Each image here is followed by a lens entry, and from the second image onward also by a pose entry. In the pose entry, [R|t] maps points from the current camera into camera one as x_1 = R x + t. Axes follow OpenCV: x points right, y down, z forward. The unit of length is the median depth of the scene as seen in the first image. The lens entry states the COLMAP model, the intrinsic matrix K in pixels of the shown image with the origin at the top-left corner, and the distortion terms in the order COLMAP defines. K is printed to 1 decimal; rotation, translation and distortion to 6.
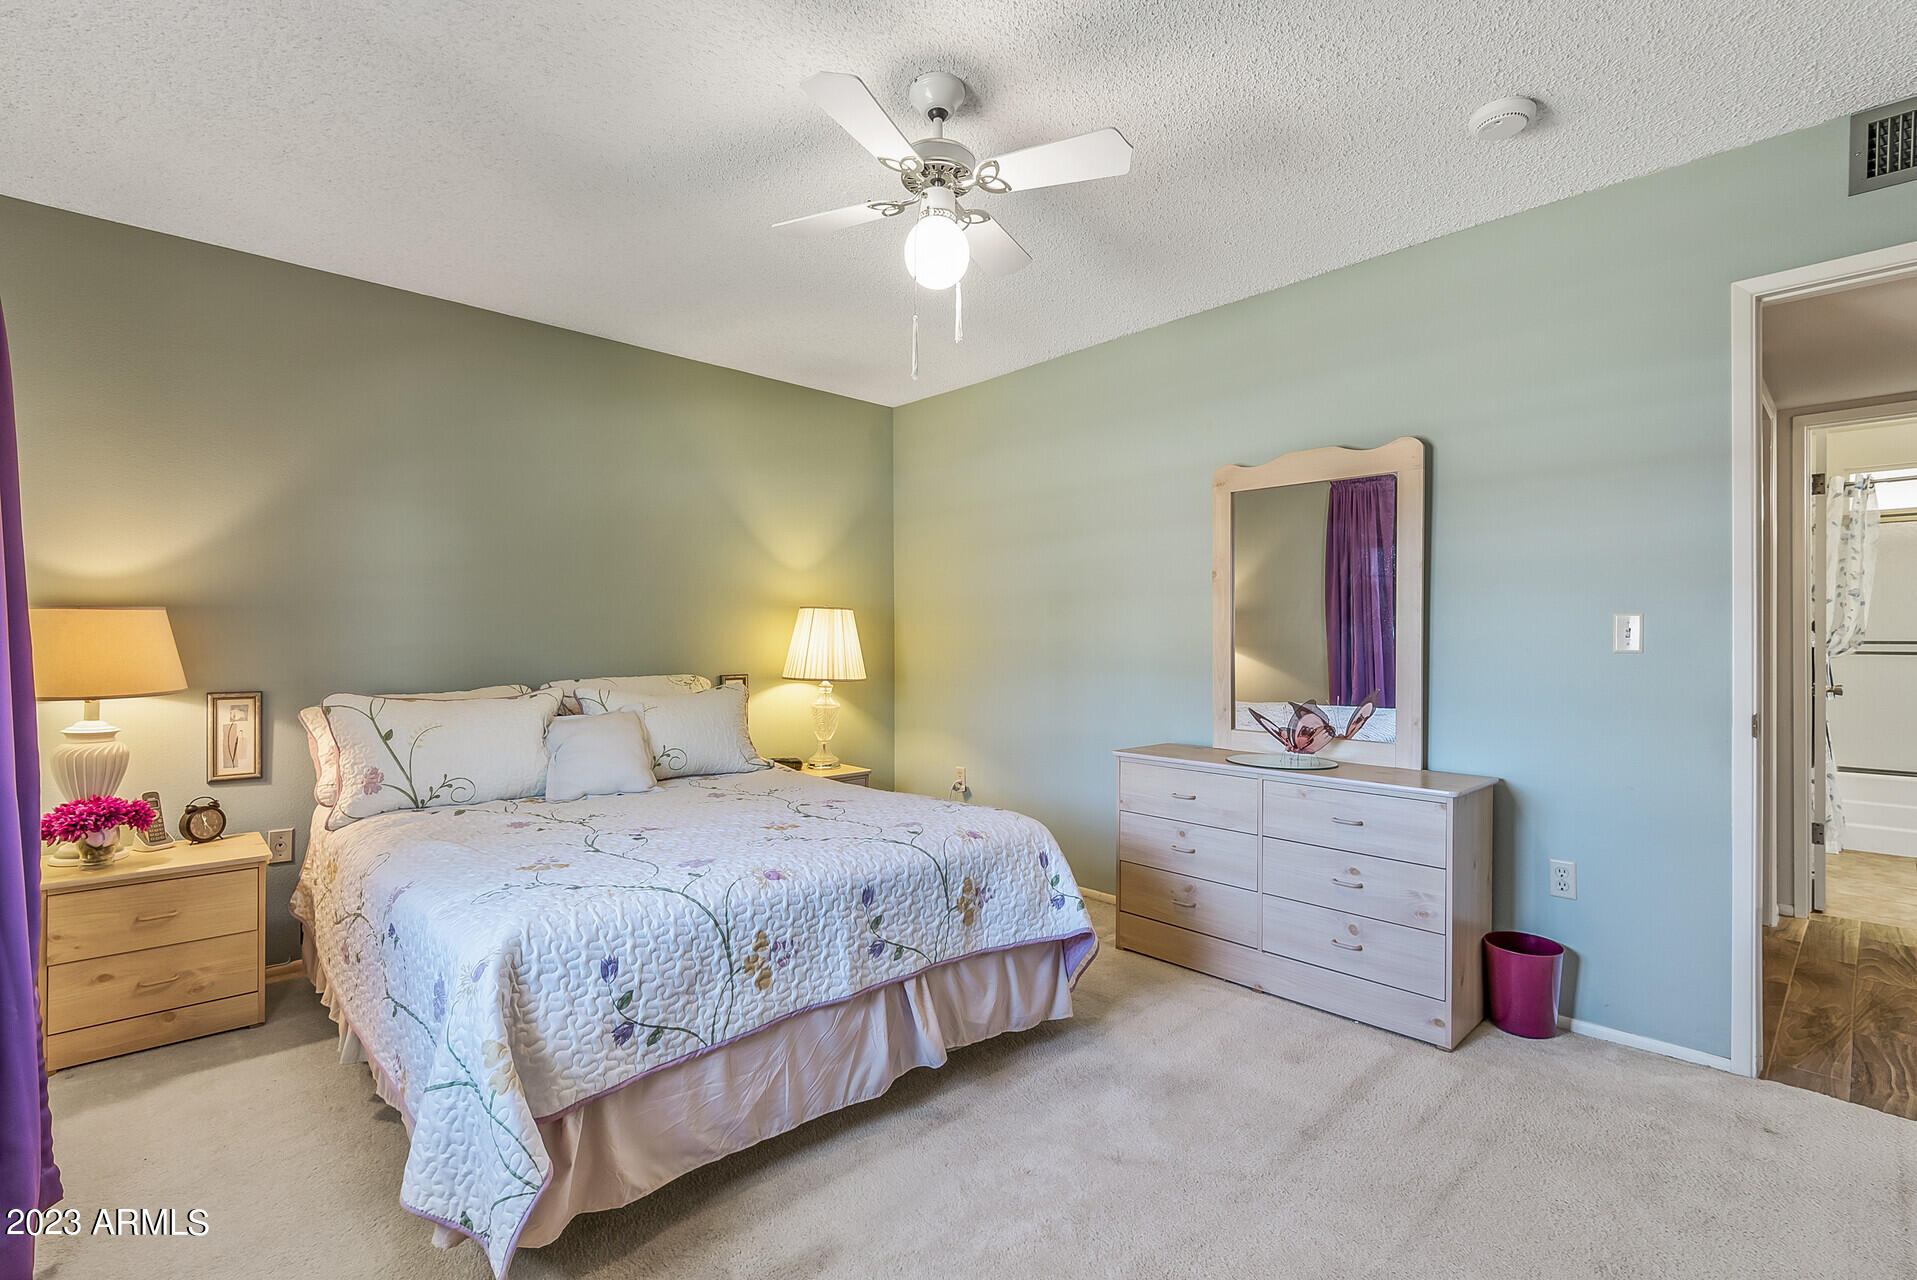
lens RADIAL K [[869.5, 0, 963.6], [0, 869.5, 636.7], [0, 0, 1]] dist [0.028410, -0.007608]
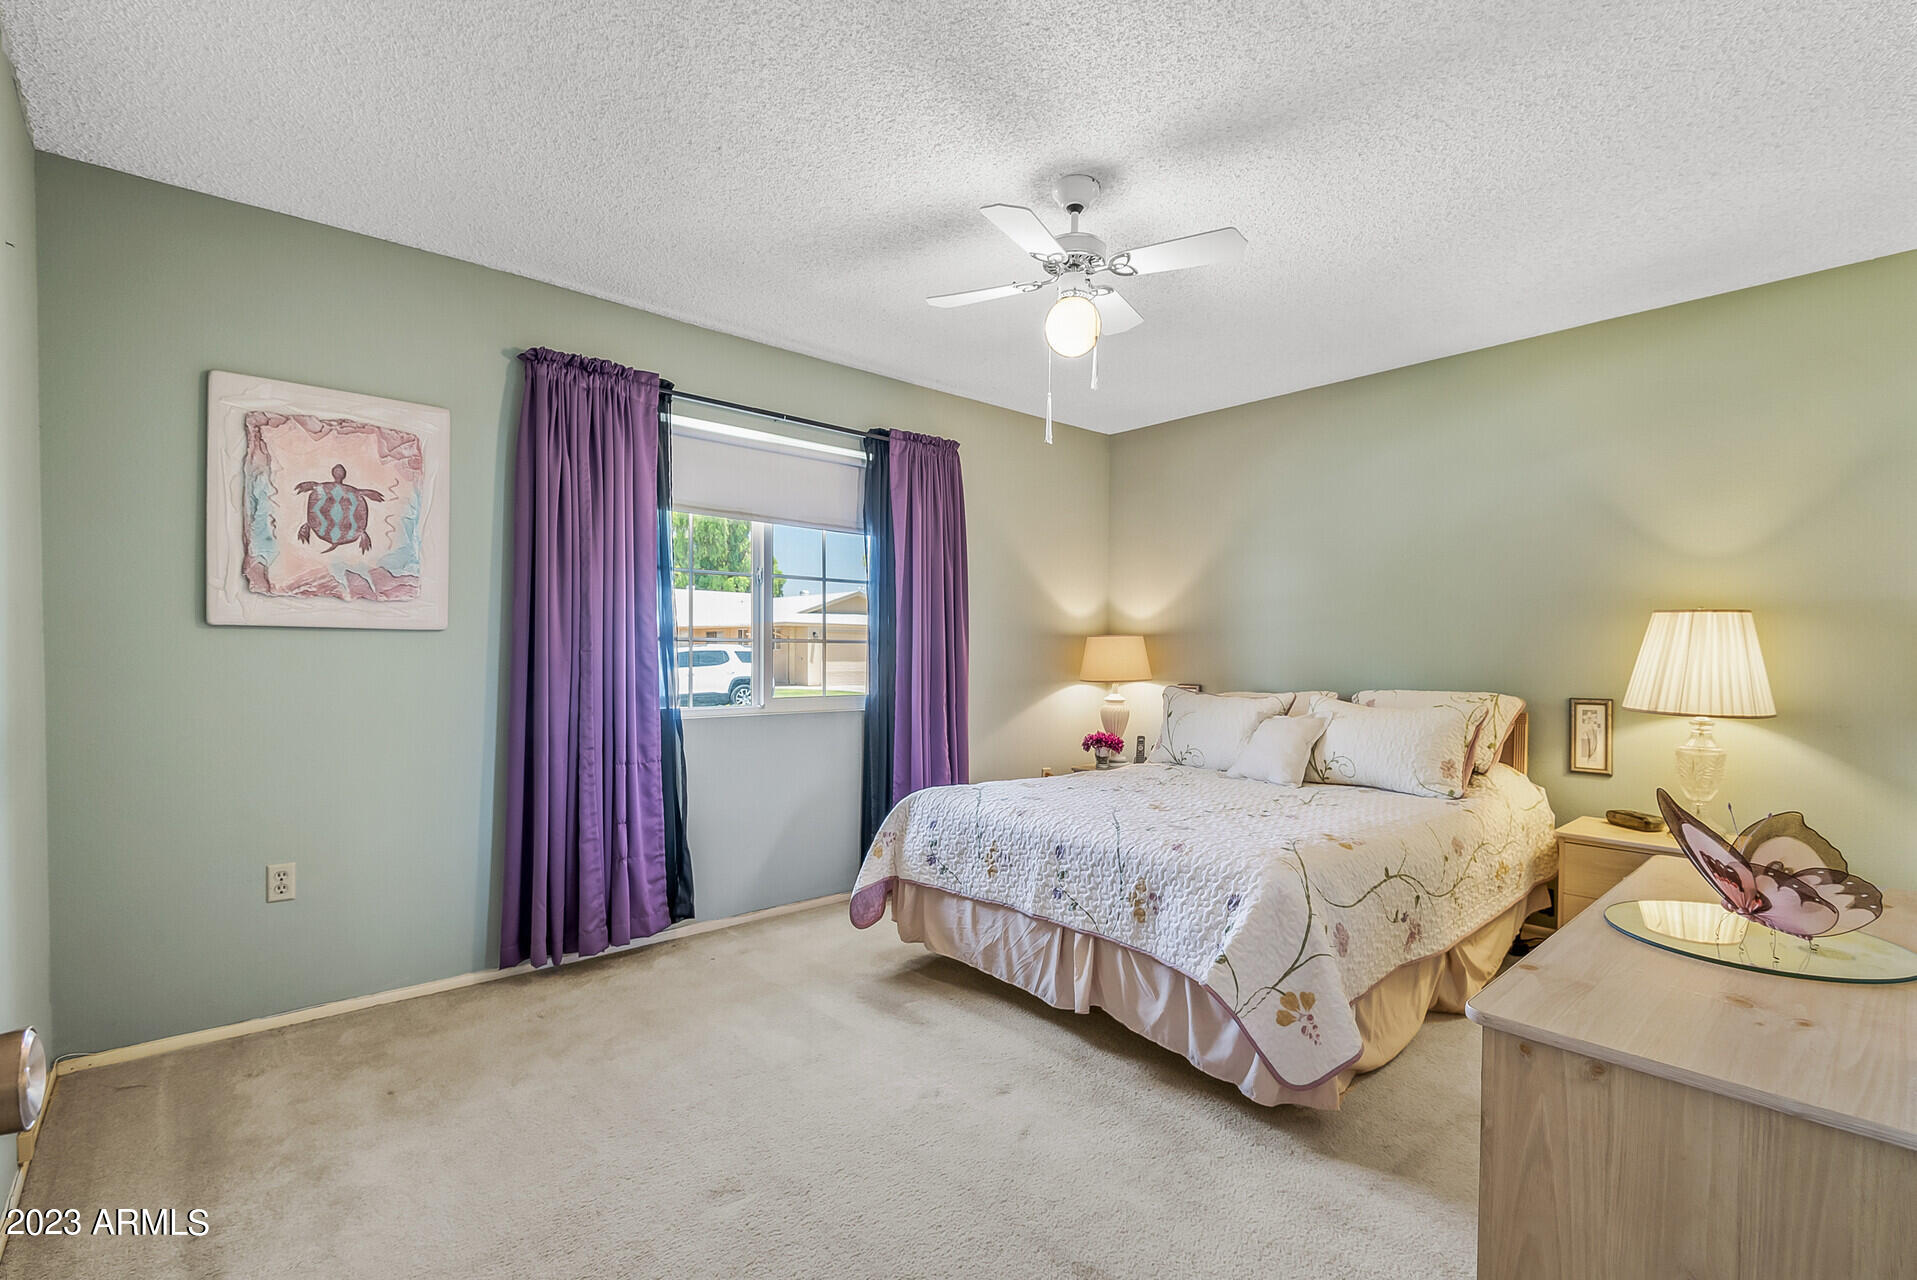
lens RADIAL K [[869.5, 0, 960.3], [0, 869.5, 646.7], [0, 0, 1]] dist [0.028410, -0.007608]
pose [[-0.037744, -0.004768, -0.999276, 1.189510], [-0.001120, 0.999988, -0.004729, 0.001281], [0.999287, 0.000941, -0.037749, 0.907723]]
